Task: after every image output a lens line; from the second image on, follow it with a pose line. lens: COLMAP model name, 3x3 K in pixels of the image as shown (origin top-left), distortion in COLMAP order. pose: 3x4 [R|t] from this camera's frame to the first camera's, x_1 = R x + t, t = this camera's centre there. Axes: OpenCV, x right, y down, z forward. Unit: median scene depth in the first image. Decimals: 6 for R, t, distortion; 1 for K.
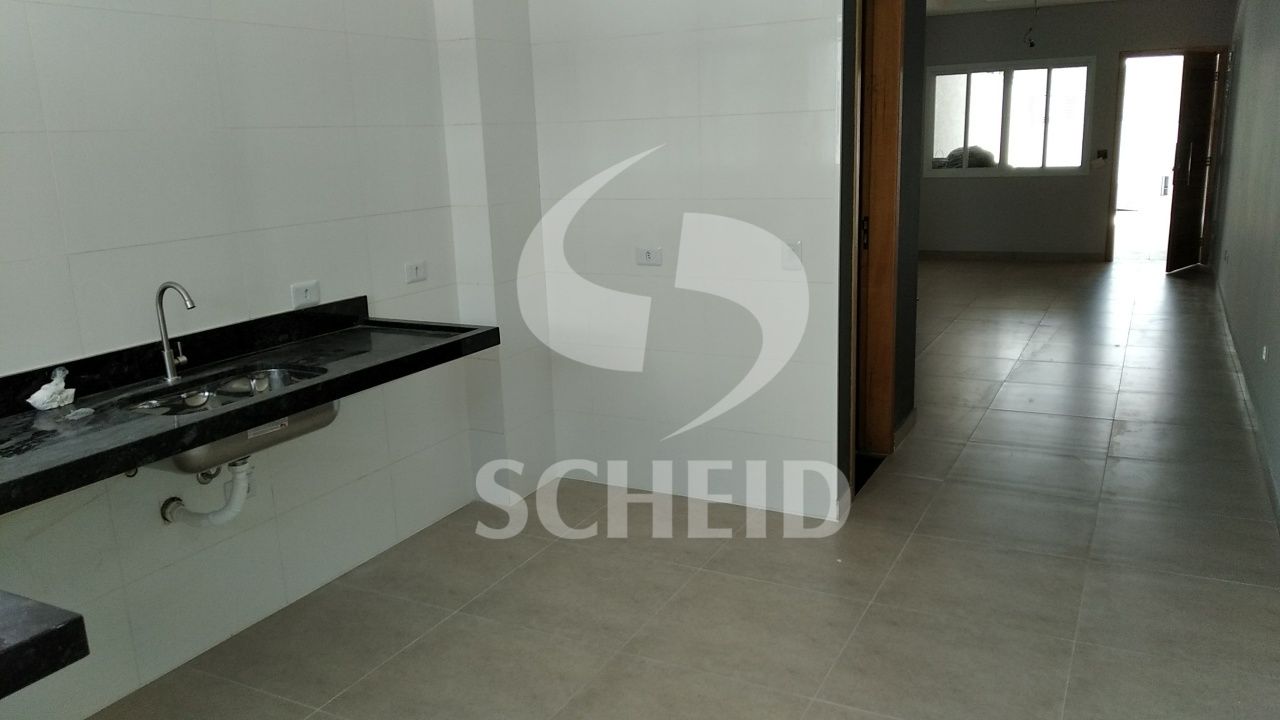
lens RADIAL K [[966.8, 0, 663.5], [0, 966.8, 325.9], [0, 0, 1]] dist [0.052212, -0.069129]
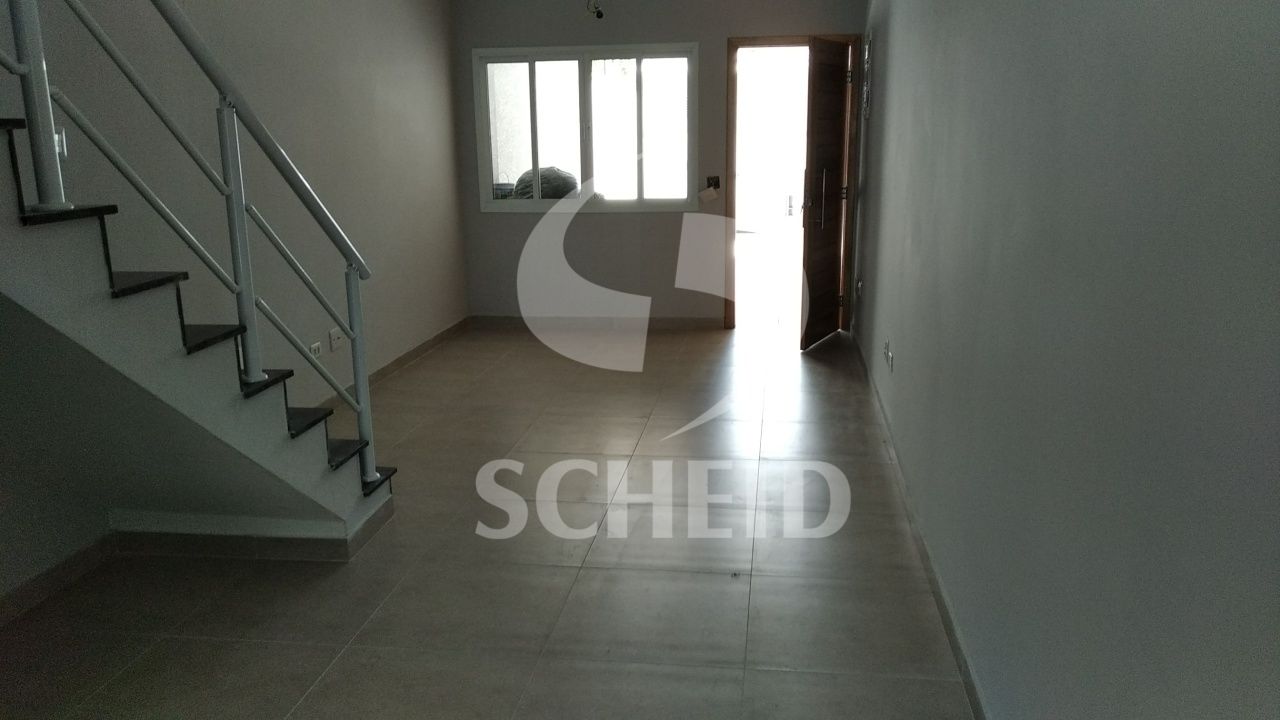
lens RADIAL K [[966.8, 0, 639.9], [0, 966.8, 363.1], [0, 0, 1]] dist [0.052212, -0.069129]
pose [[0.945194, -0.065350, 0.319904, 0.158497], [0.051841, 0.997374, 0.050574, -0.080748], [-0.322369, -0.031218, 0.946099, 0.331106]]
